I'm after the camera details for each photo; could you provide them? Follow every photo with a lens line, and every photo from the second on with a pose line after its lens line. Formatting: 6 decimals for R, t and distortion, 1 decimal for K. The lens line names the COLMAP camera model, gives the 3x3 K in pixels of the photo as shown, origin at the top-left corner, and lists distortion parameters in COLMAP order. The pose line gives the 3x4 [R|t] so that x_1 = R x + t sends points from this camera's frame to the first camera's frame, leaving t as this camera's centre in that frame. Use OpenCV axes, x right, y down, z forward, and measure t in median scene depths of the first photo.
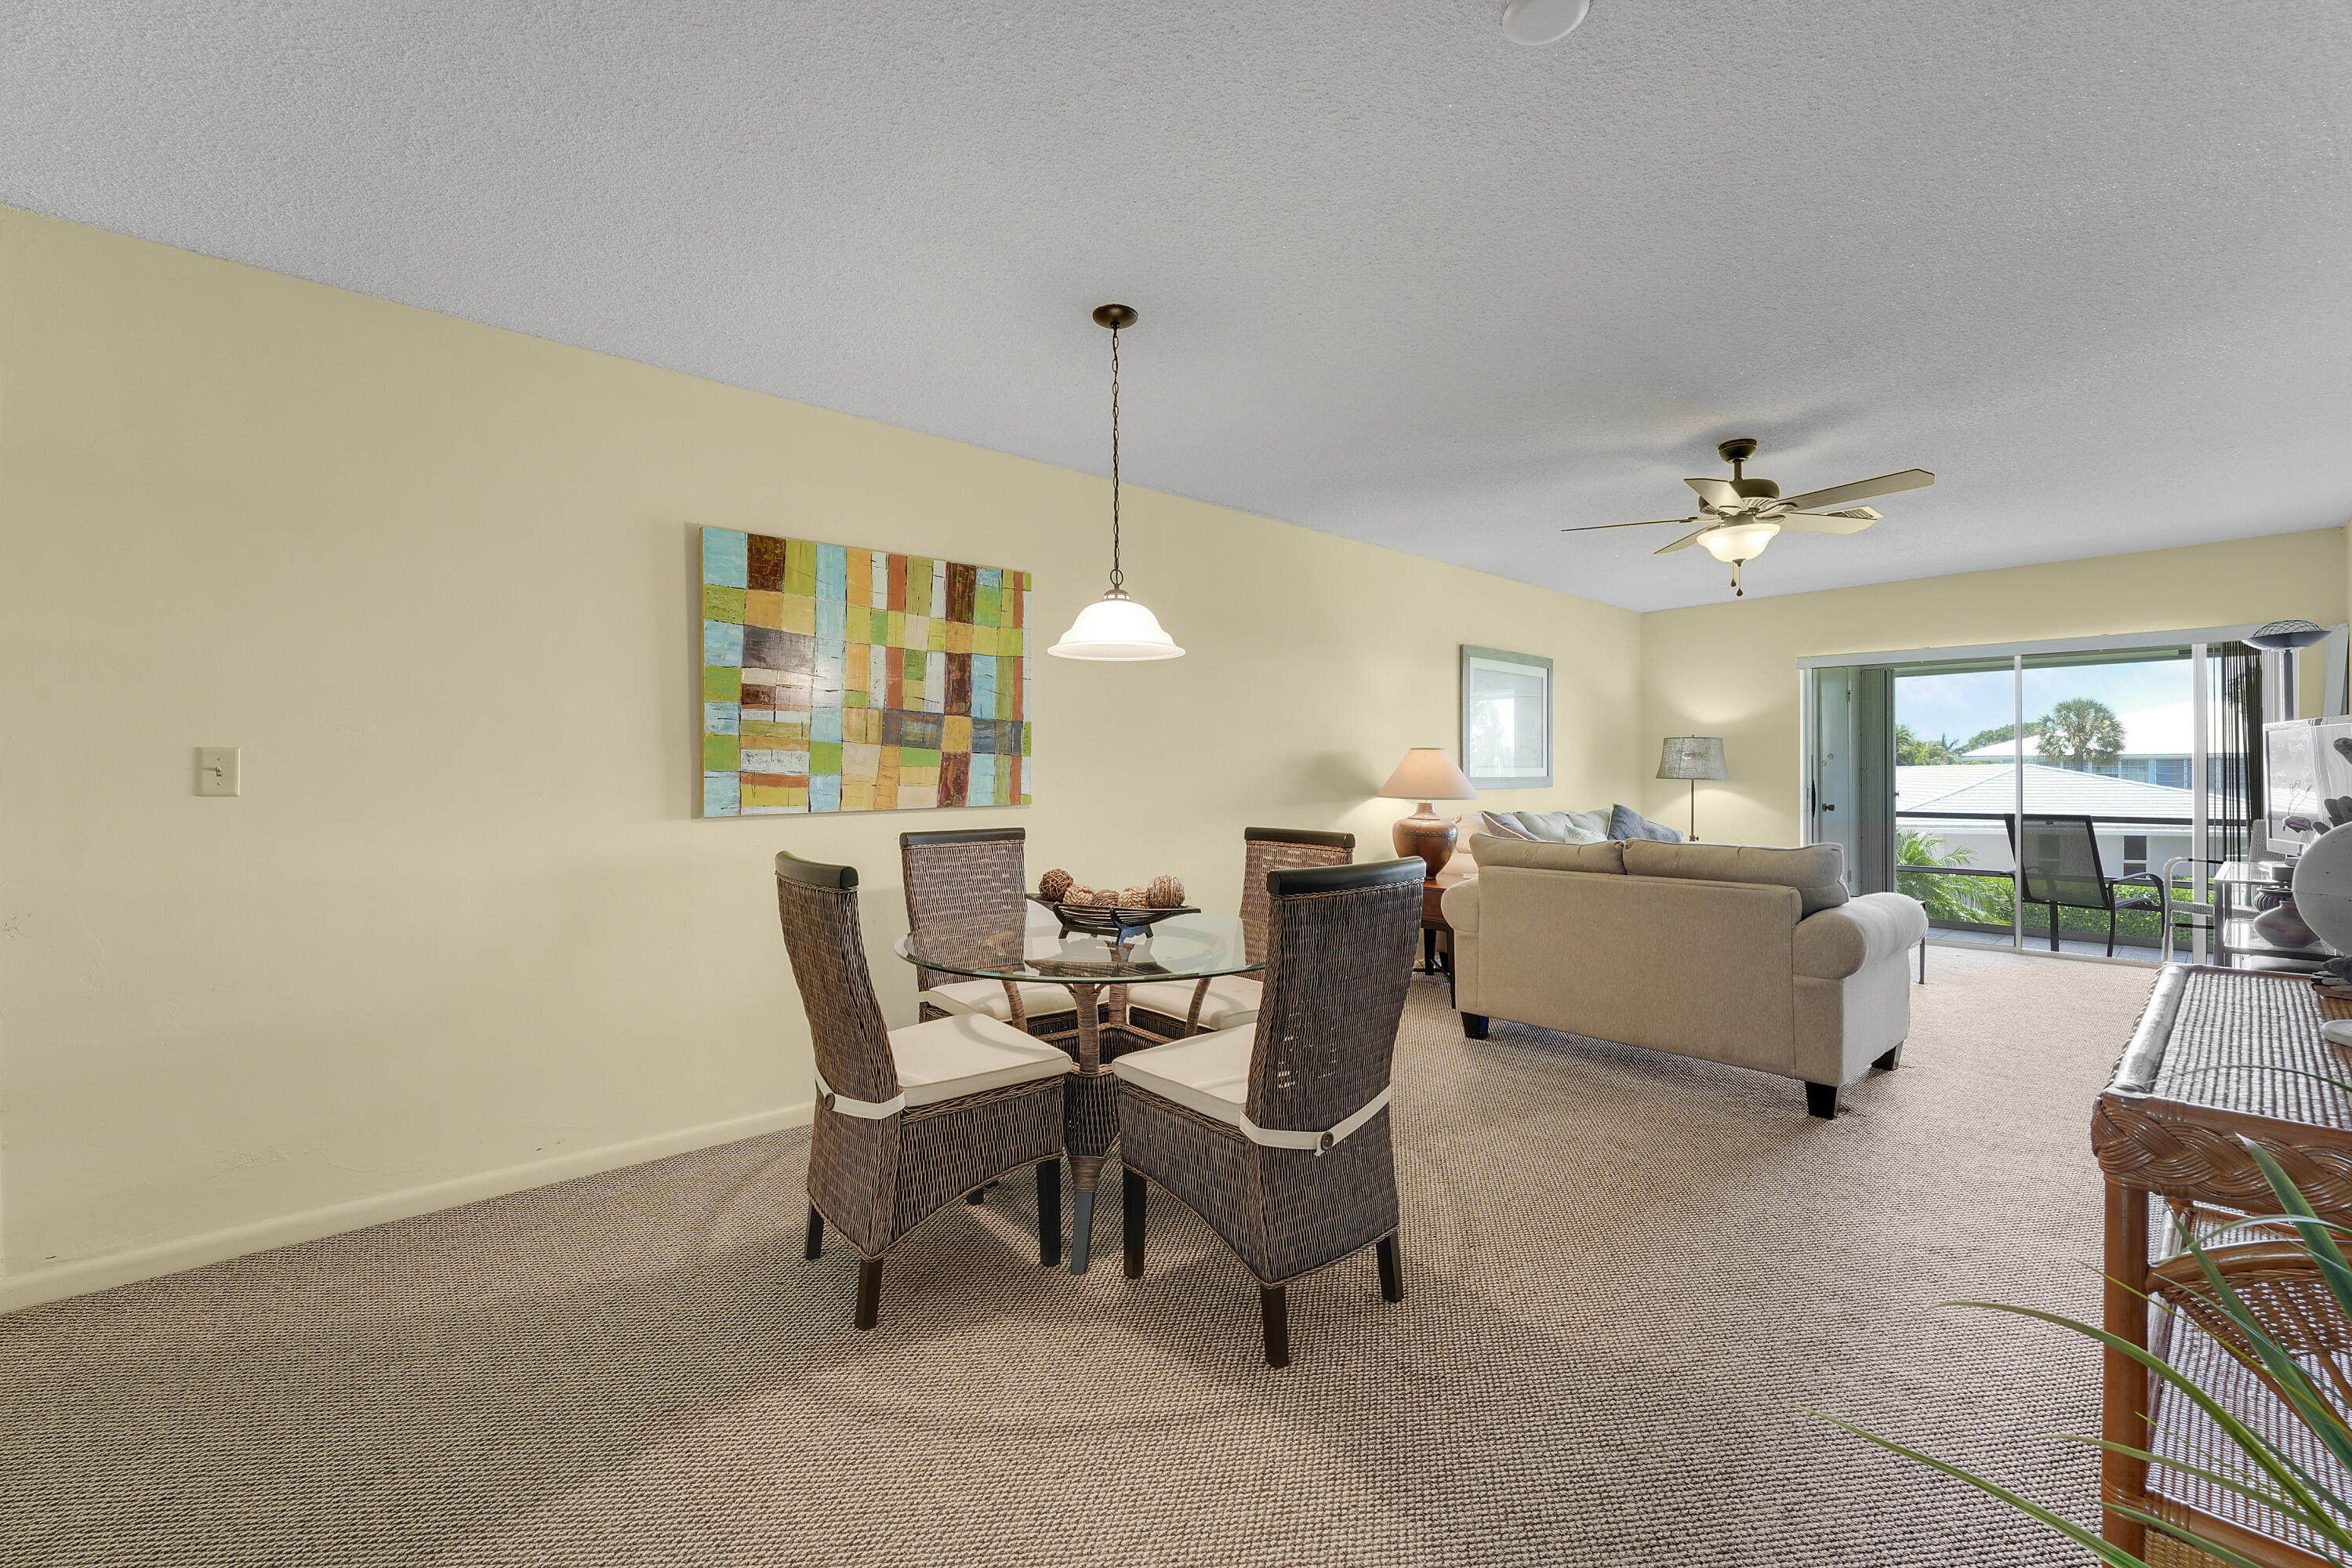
lens RADIAL K [[991.9, 0, 1160.4], [0, 991.9, 773.8], [0, 0, 1]] dist [-0.021771, 0.001548]
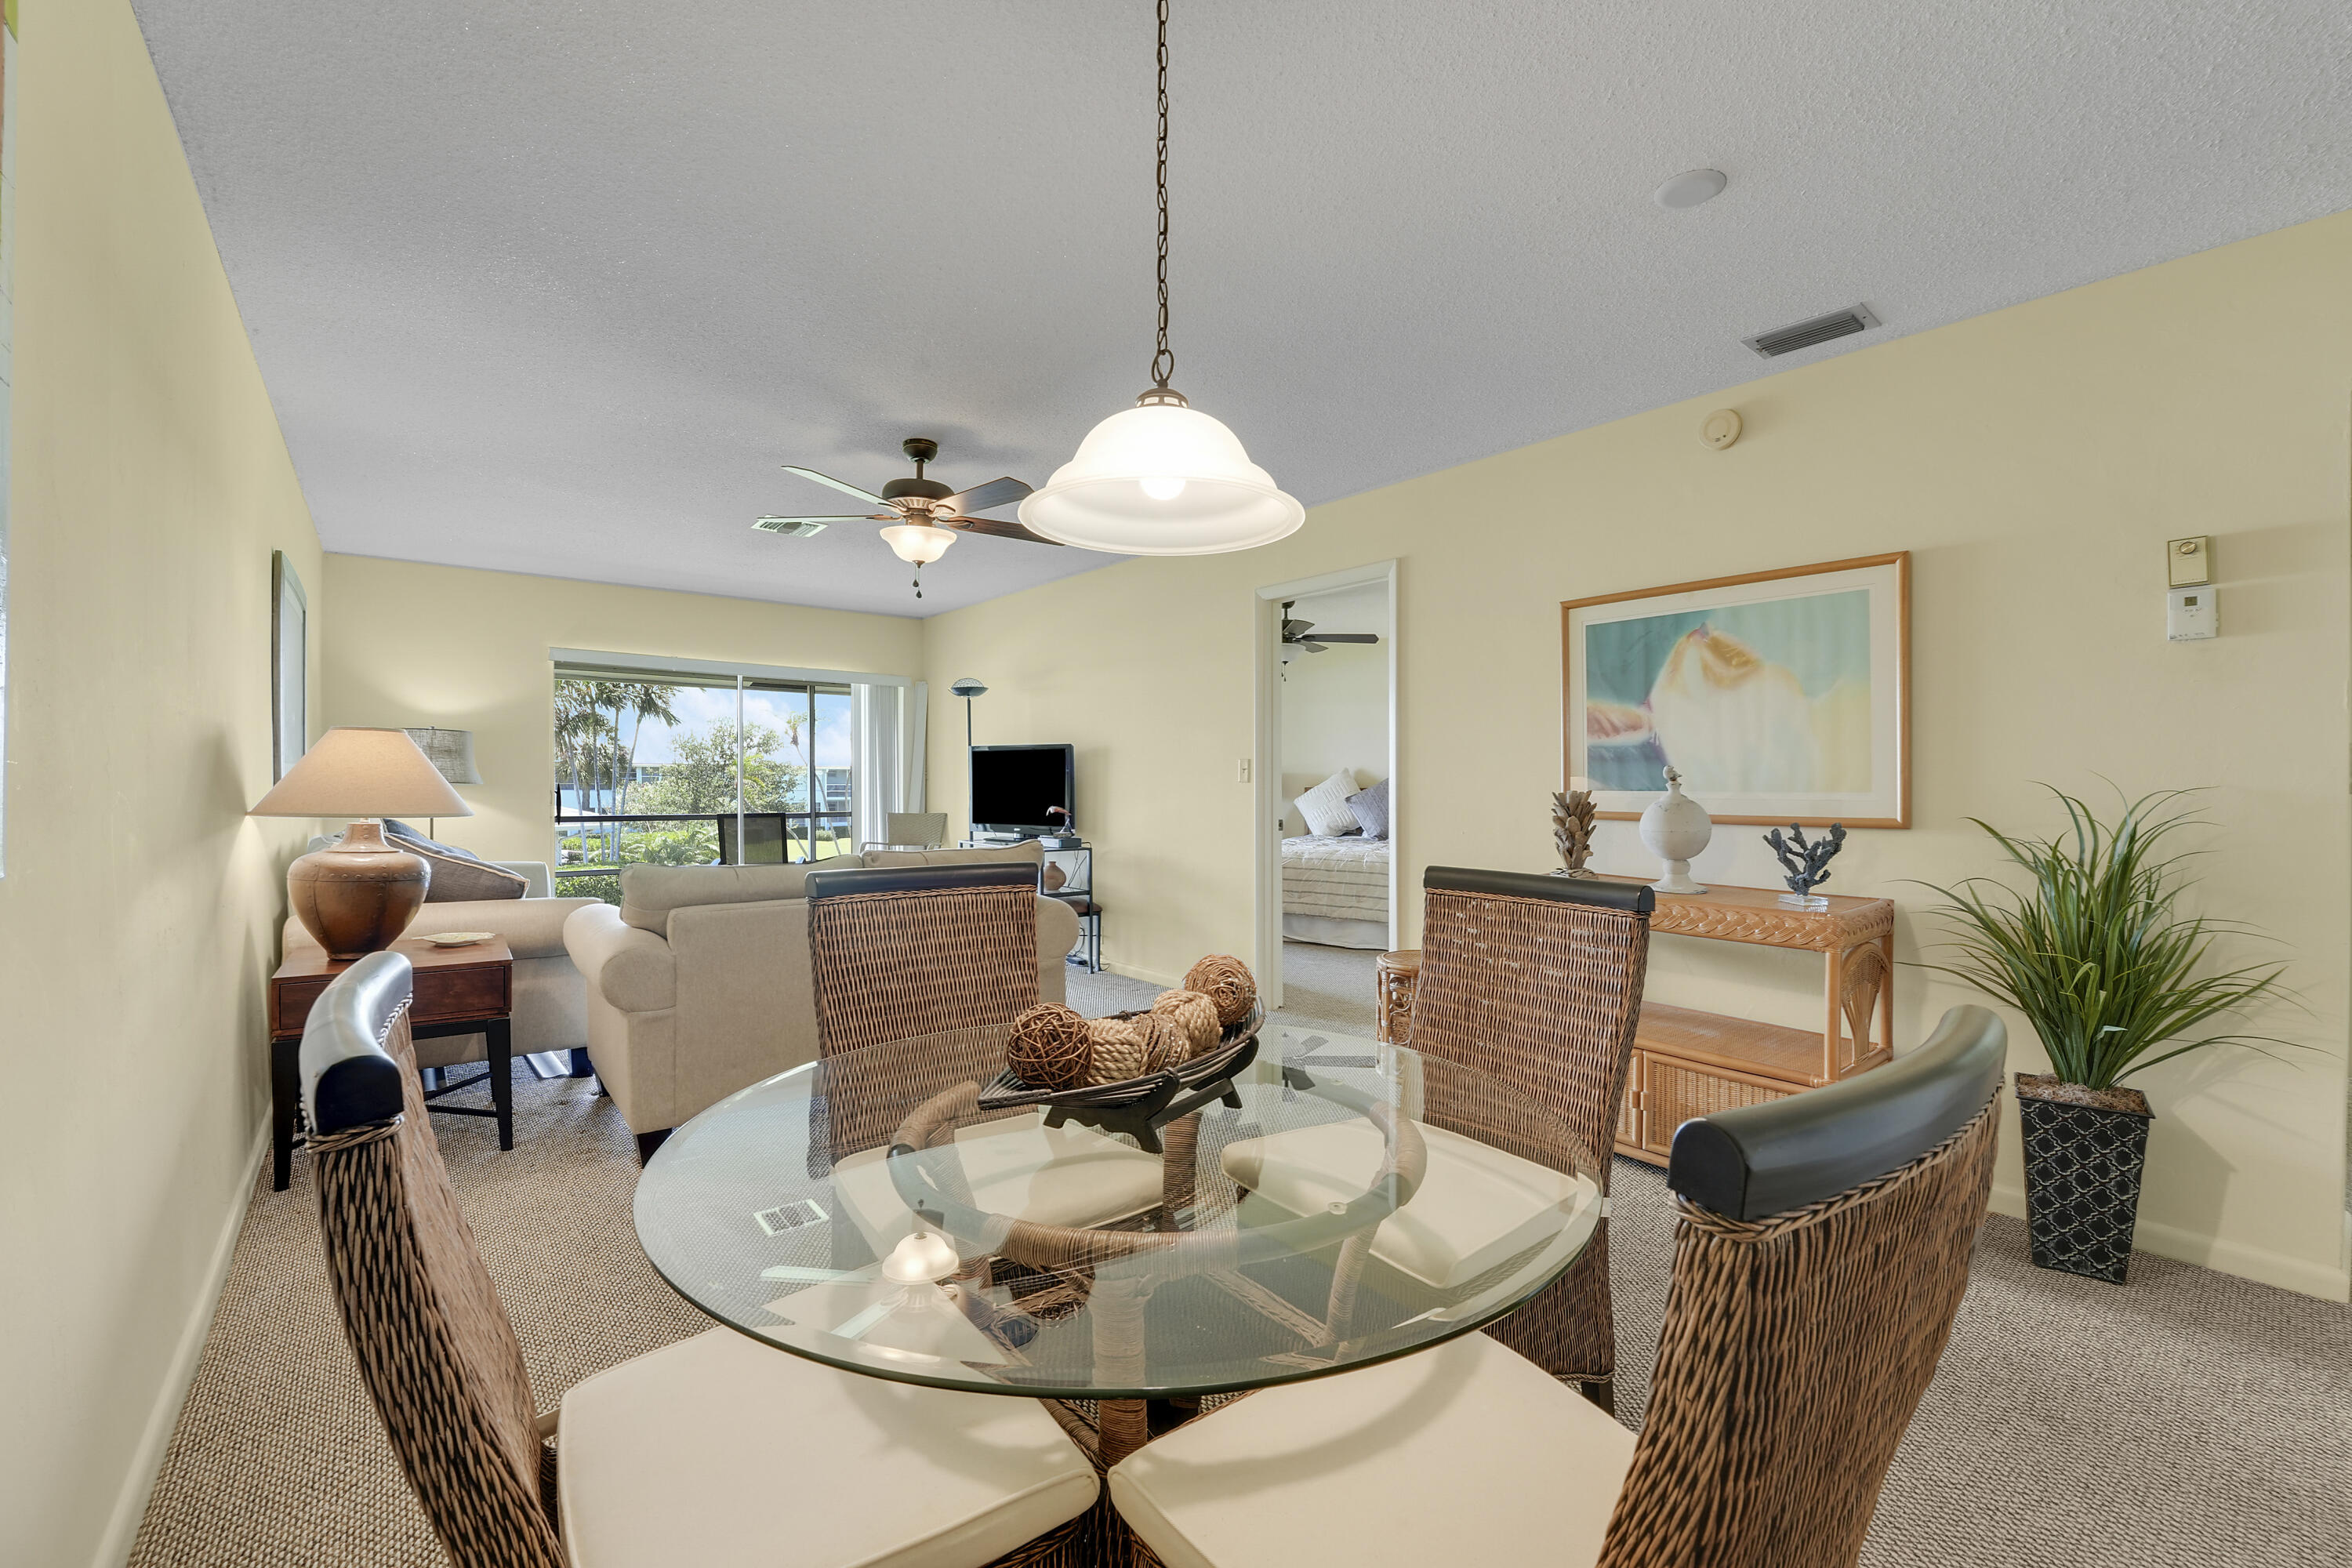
lens RADIAL K [[991.9, 0, 1182.8], [0, 991.9, 806.5], [0, 0, 1]] dist [-0.021771, 0.001548]
pose [[0.051612, -0.020959, 0.998447, -0.202819], [-0.007873, 0.999740, 0.021394, 0.002846], [-0.998636, -0.008965, 0.051434, 0.350224]]
